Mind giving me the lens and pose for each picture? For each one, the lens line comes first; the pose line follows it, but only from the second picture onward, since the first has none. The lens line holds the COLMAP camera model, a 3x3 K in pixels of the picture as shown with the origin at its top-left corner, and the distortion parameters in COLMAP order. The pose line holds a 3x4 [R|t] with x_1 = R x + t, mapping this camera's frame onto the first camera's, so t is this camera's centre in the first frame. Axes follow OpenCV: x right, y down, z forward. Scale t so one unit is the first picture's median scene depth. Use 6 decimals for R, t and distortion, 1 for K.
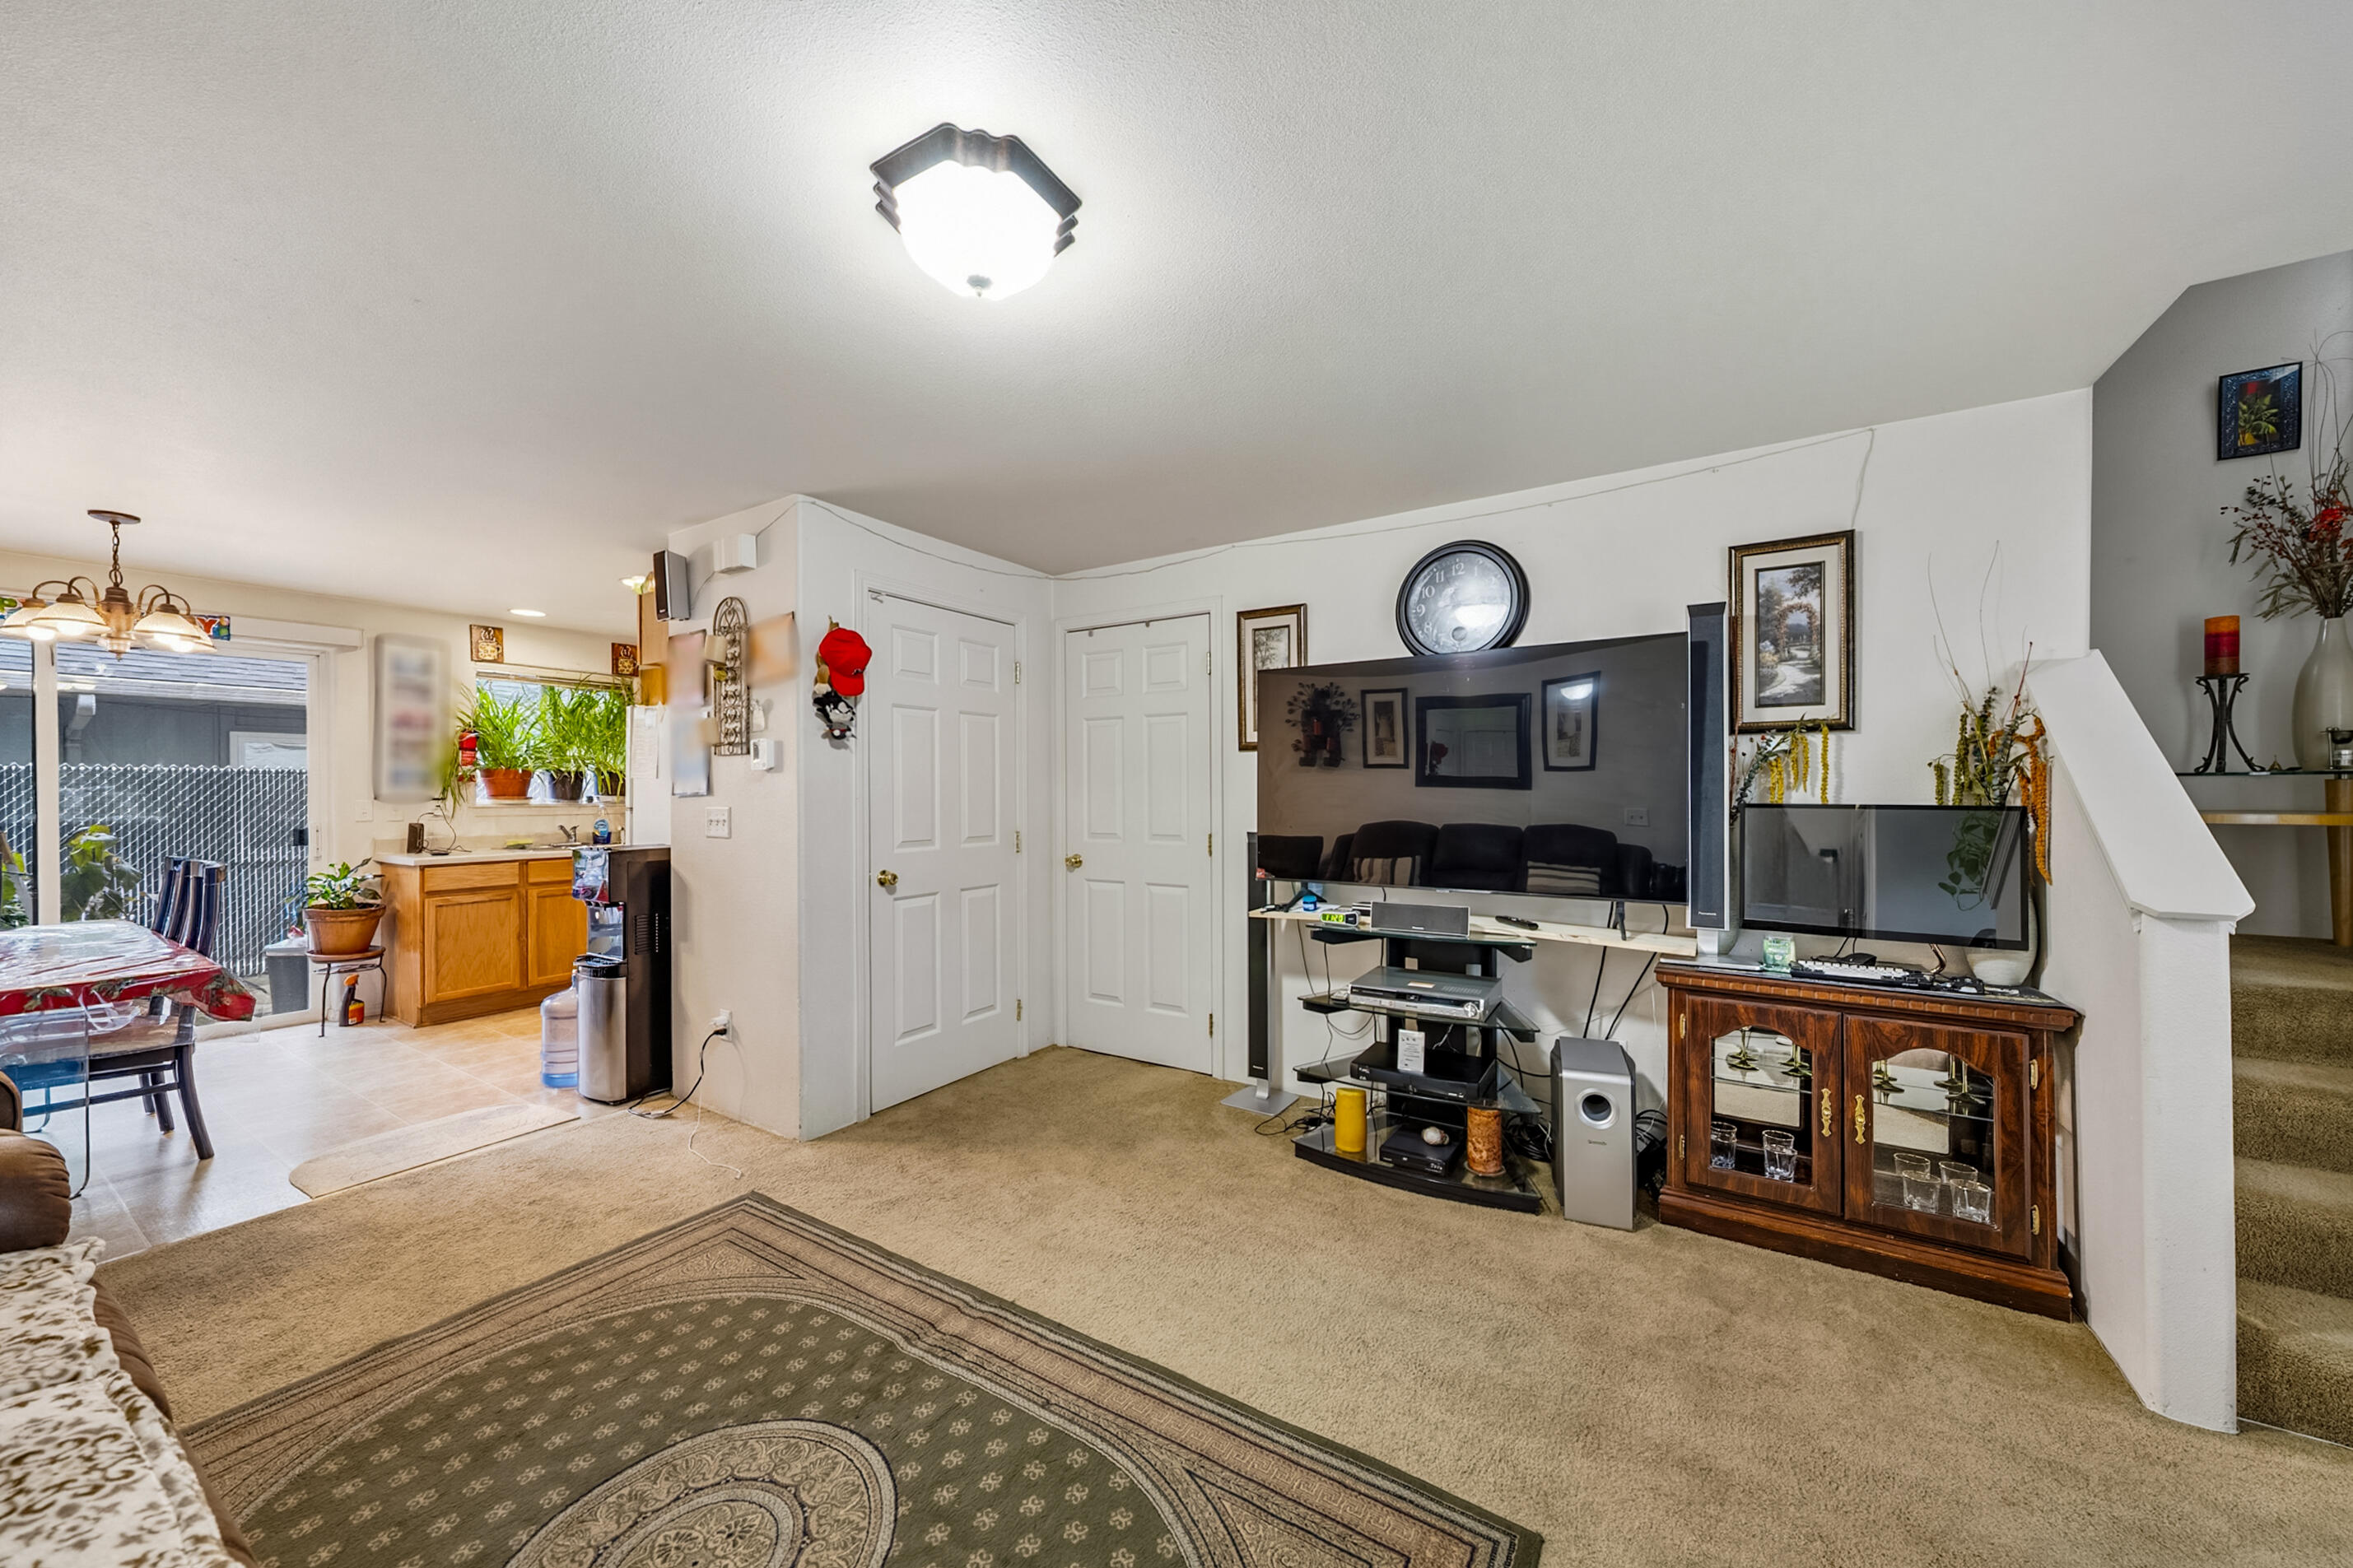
lens RADIAL K [[834.2, 0, 1168.2], [0, 834.2, 794.6], [0, 0, 1]] dist [-0.000763, -0.000396]
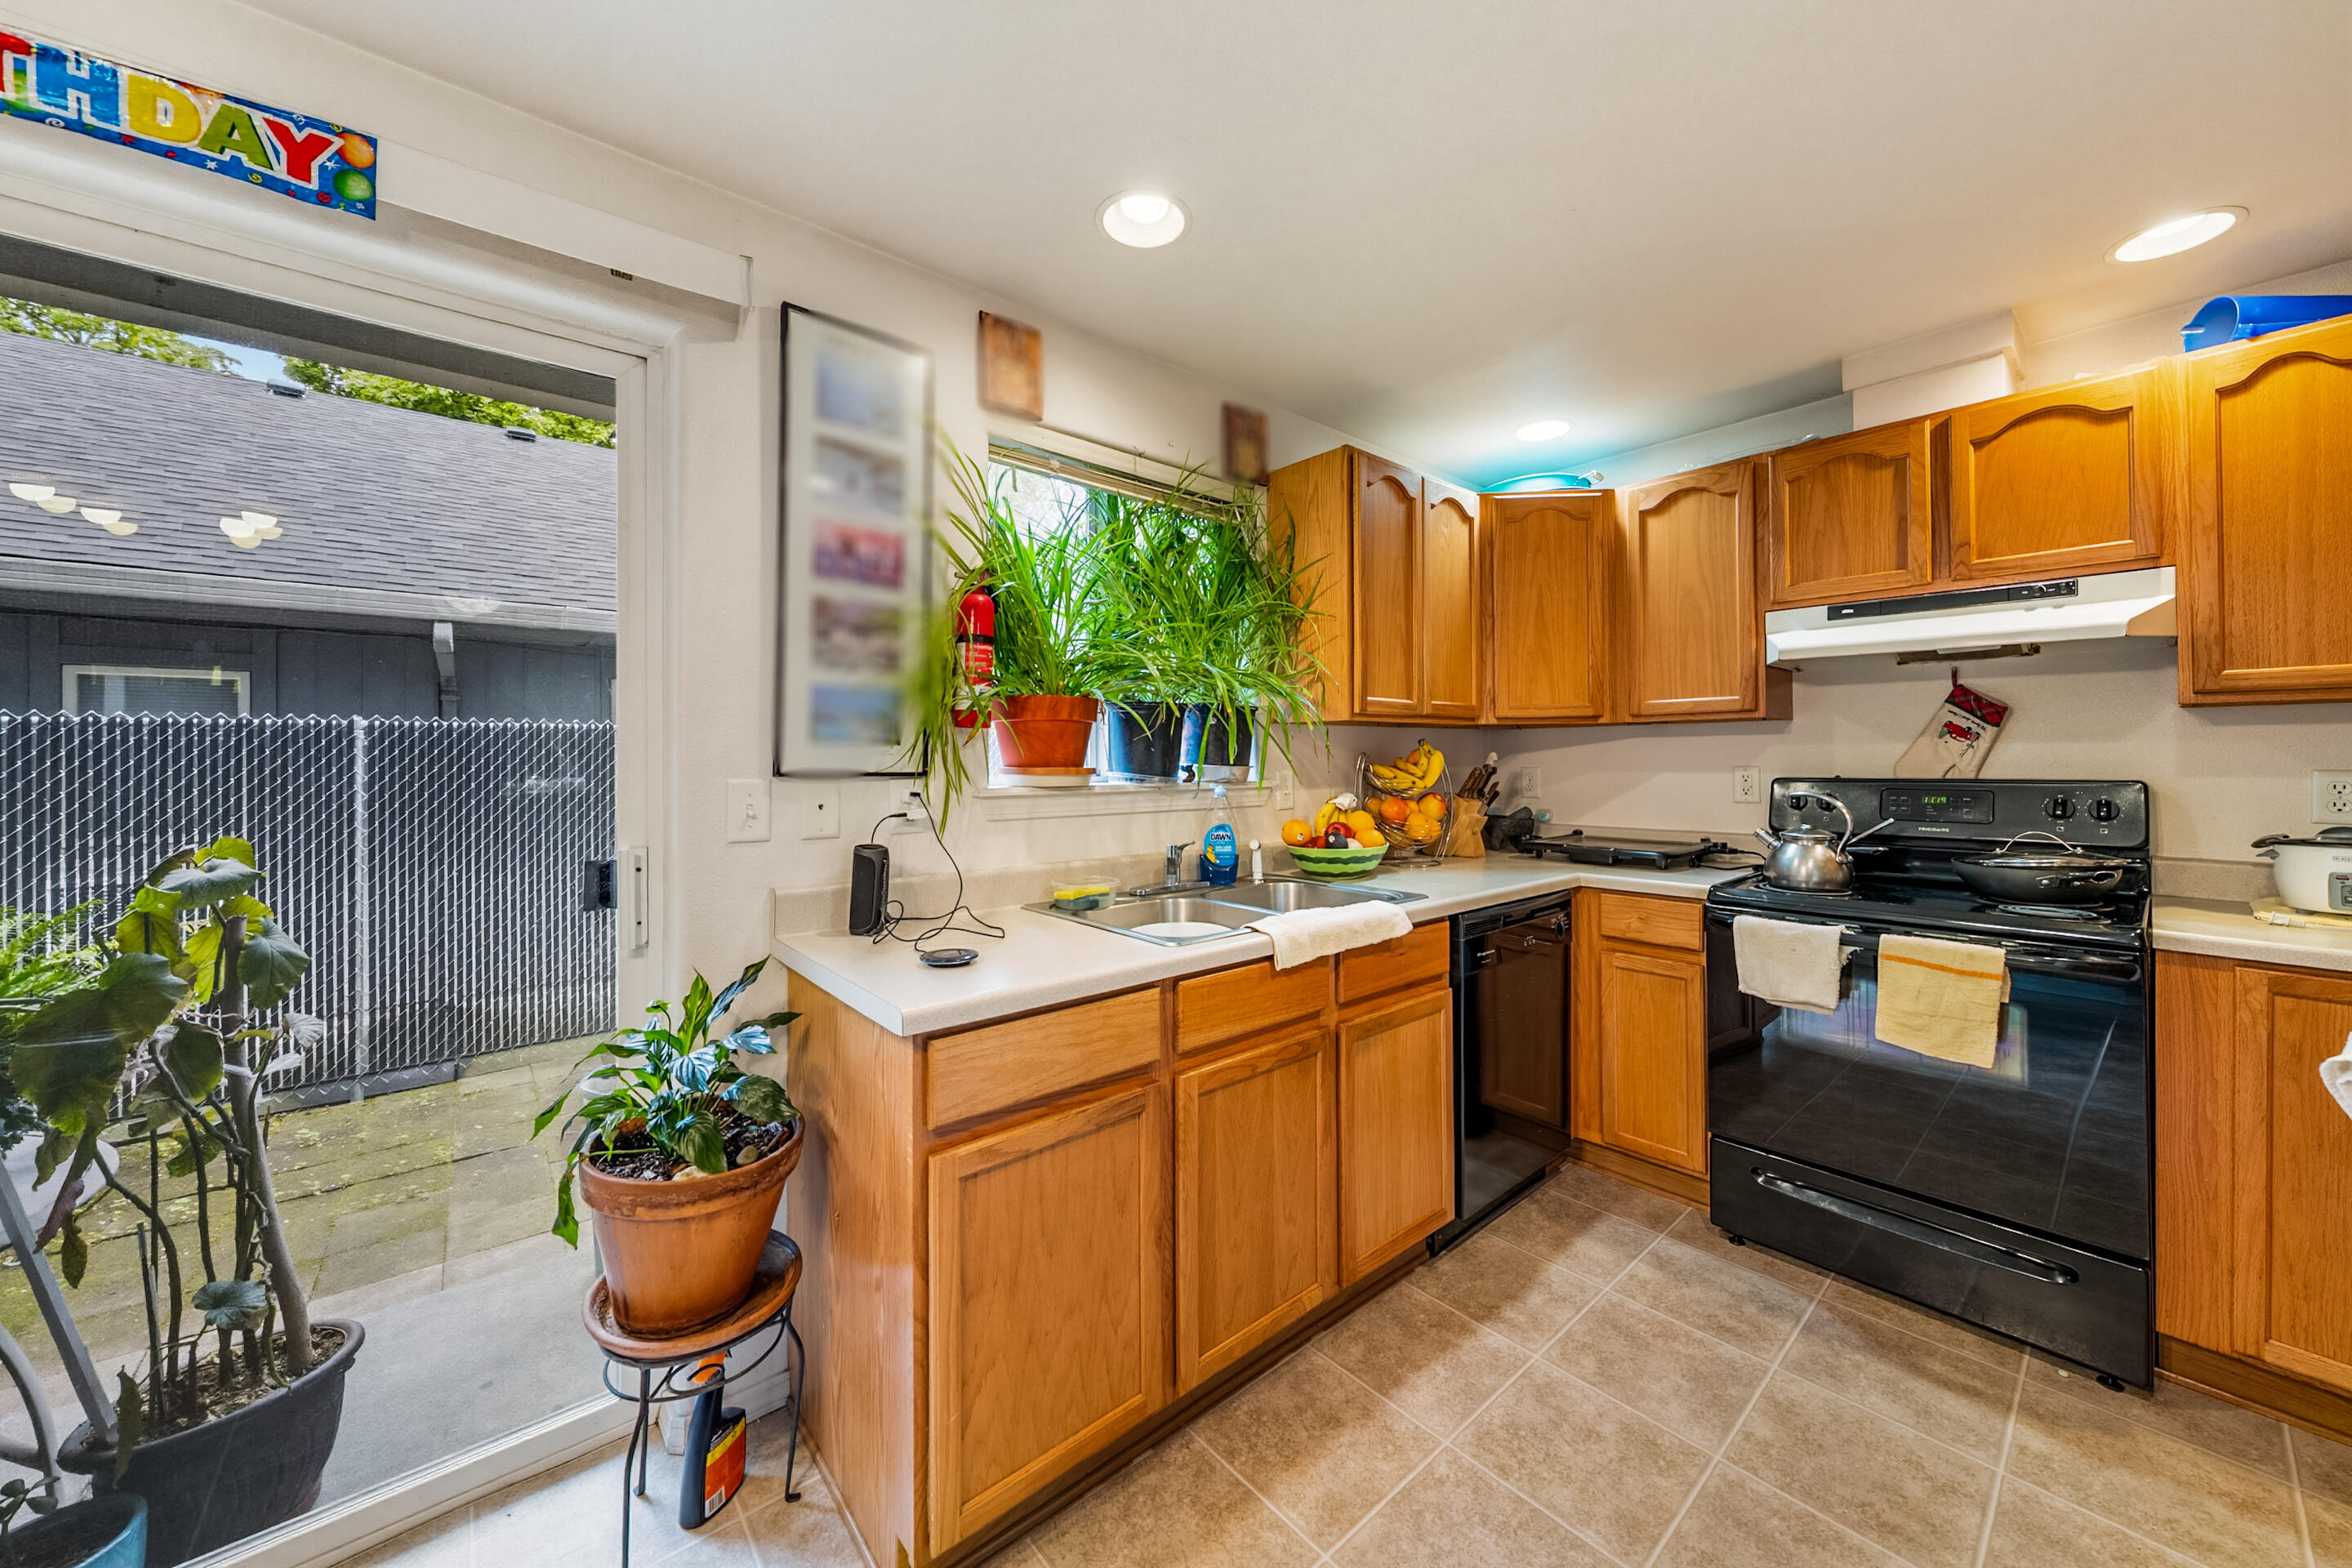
lens RADIAL K [[834.0, 0, 1159.5], [0, 834.0, 752.3], [0, 0, 1]] dist [-0.000763, -0.000396]
pose [[0.951062, -0.003084, -0.308985, -0.668180], [-0.000503, 0.999933, -0.011529, -0.000231], [0.309000, 0.011120, 0.950997, 0.694171]]
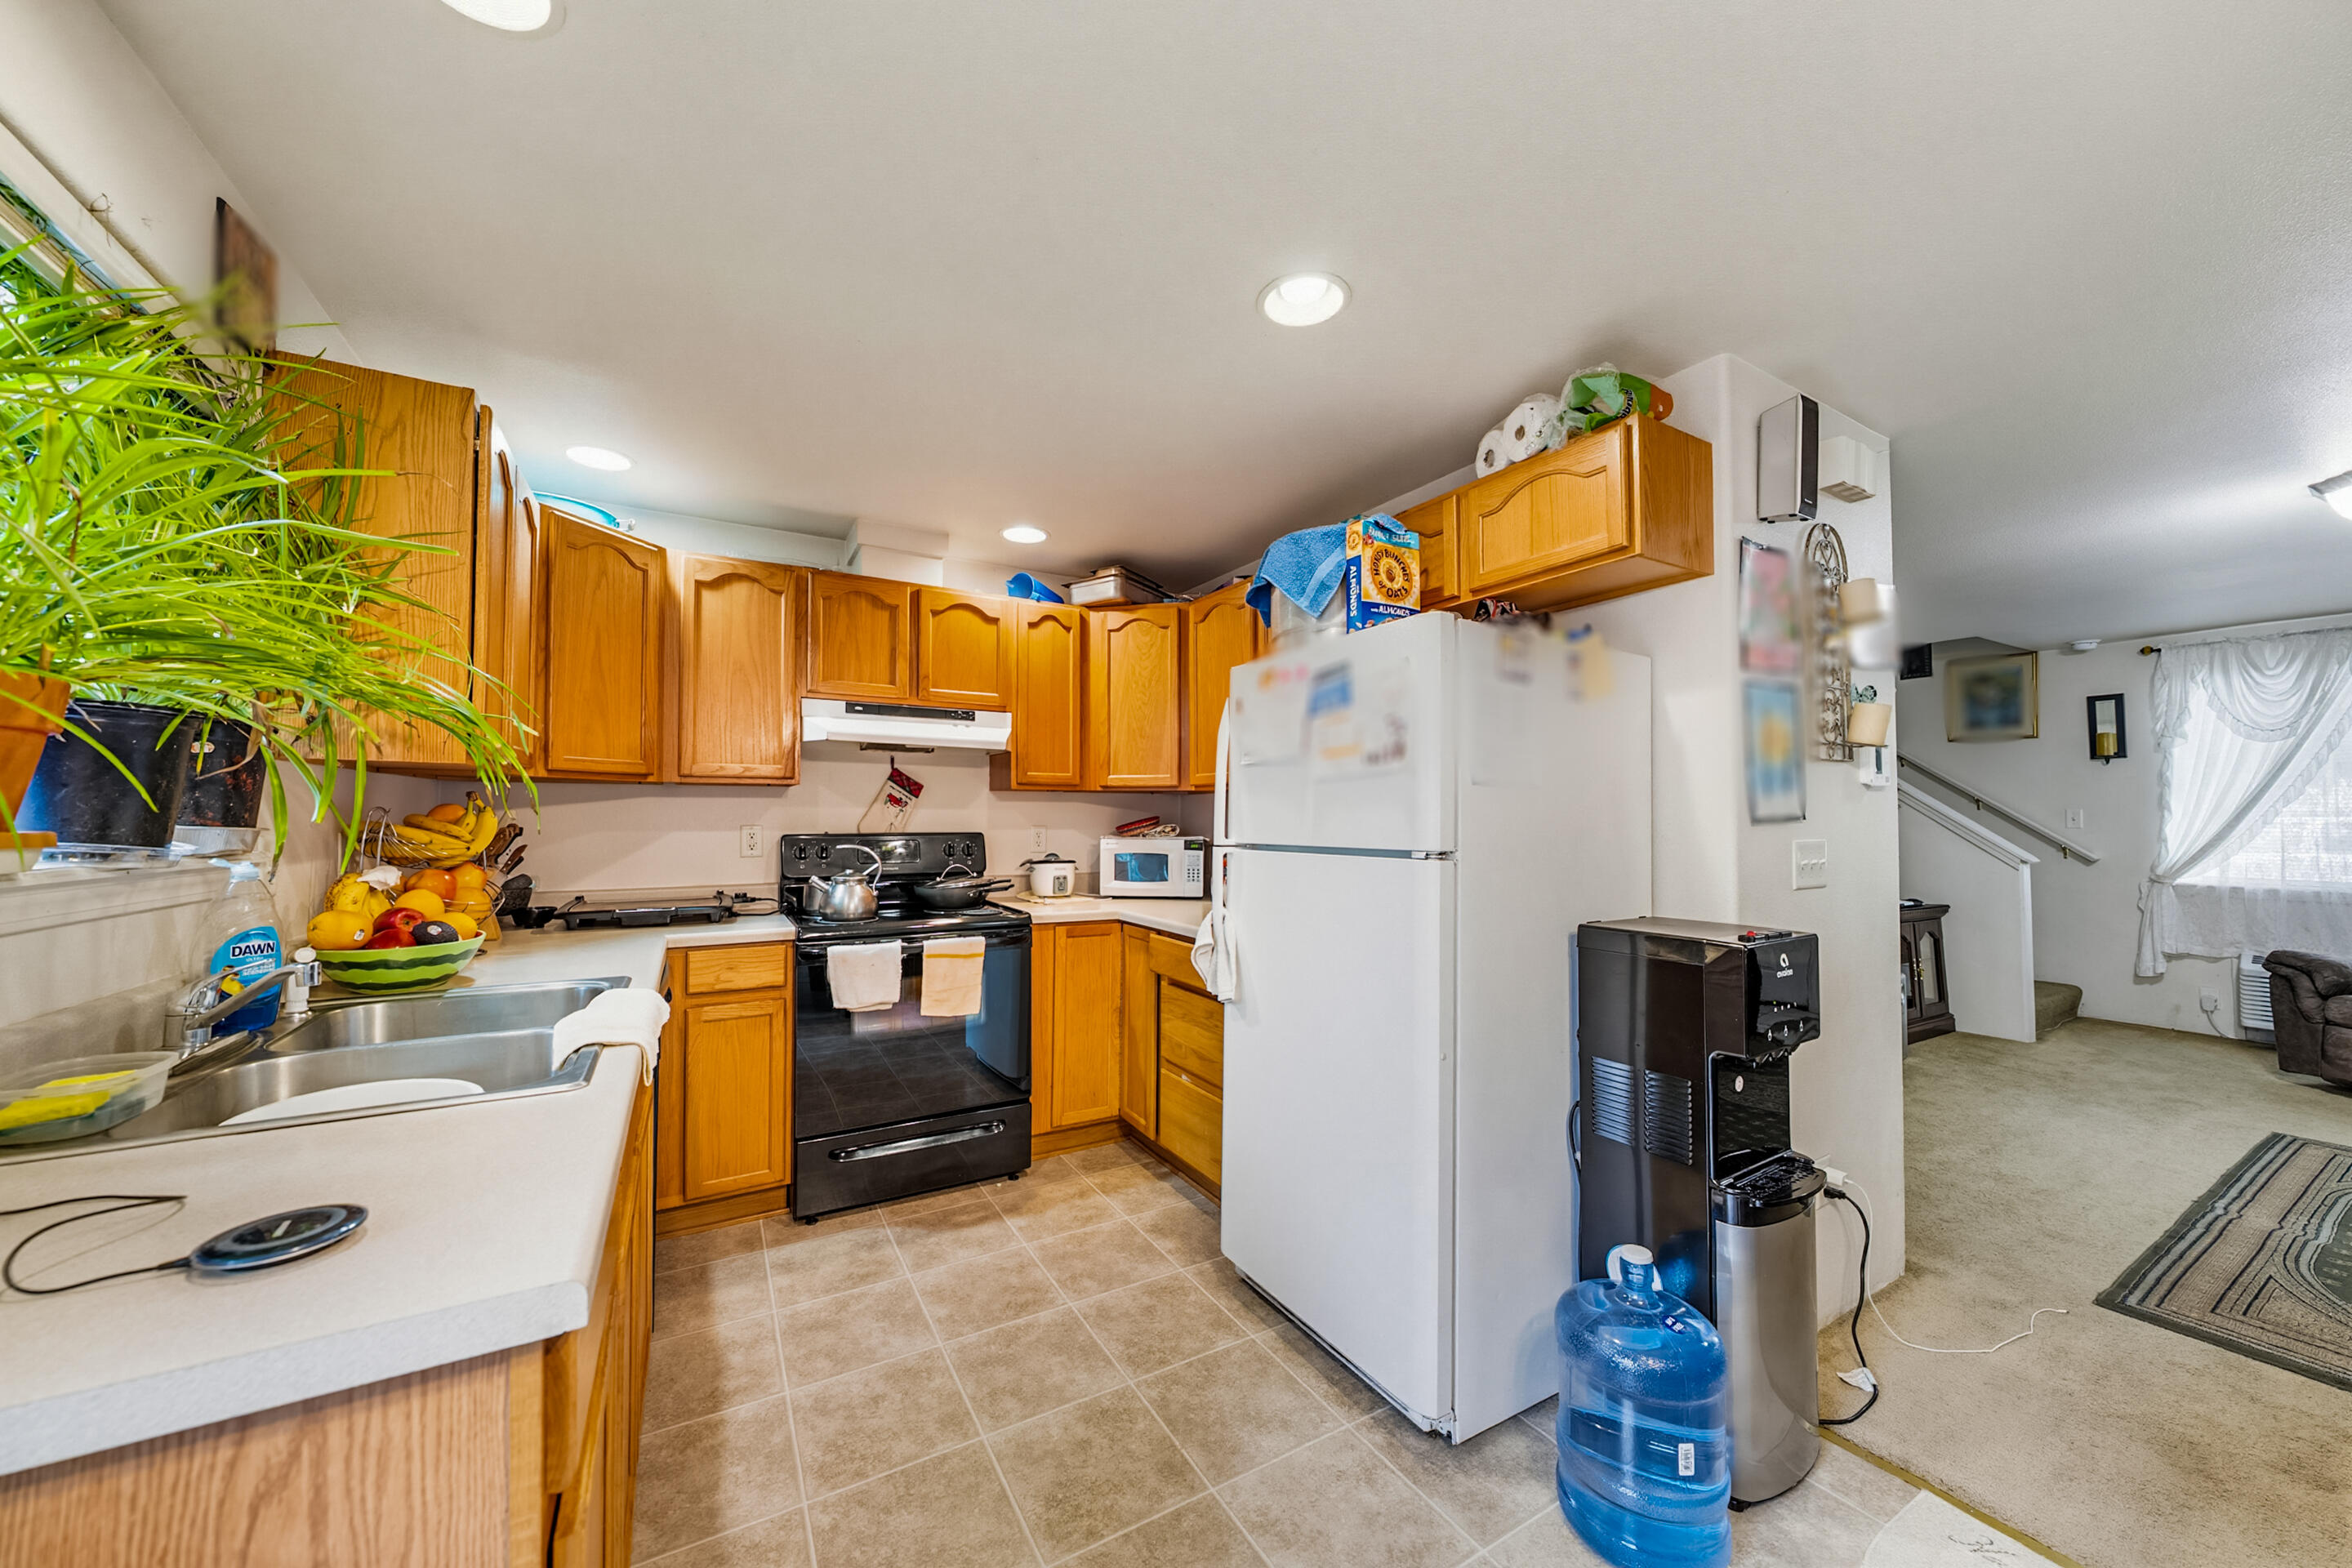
lens RADIAL K [[834.0, 0, 1180.8], [0, 834.0, 797.9], [0, 0, 1]] dist [-0.000763, -0.000396]
pose [[0.464227, 0.024596, 0.885375, -0.880255], [0.001226, 0.999596, -0.028412, 0.000037], [-0.885715, 0.014275, 0.464009, 0.754600]]
